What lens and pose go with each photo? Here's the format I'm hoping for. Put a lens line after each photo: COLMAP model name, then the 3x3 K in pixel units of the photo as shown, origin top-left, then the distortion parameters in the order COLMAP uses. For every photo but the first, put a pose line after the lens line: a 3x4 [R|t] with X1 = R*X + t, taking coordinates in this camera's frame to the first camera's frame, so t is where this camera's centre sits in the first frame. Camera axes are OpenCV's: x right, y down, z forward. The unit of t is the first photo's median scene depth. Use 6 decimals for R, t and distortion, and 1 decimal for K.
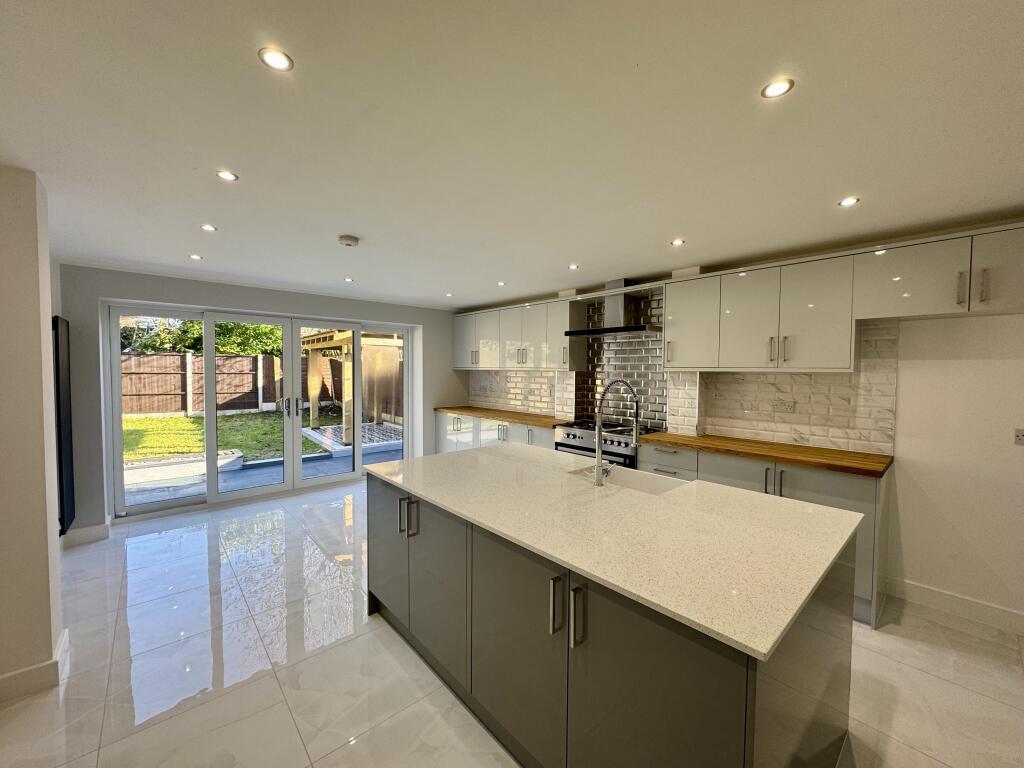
lens RADIAL K [[411.8, 0, 511.1], [0, 411.8, 385.6], [0, 0, 1]] dist [-0.004731, 0.000649]
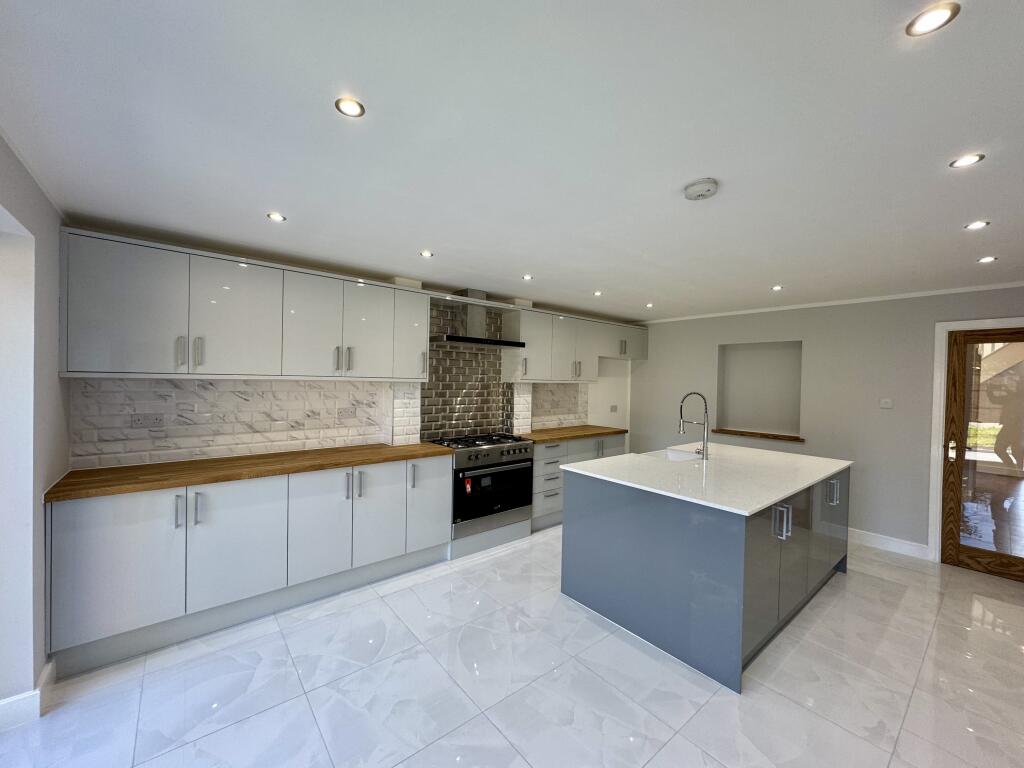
lens RADIAL K [[411.8, 0, 507.9], [0, 411.8, 384.8], [0, 0, 1]] dist [-0.004731, 0.000649]
pose [[0.035519, -0.016325, 0.999236, -0.826026], [0.024012, 0.999592, 0.015477, -0.048118], [-0.999080, 0.023444, 0.035897, 1.006692]]
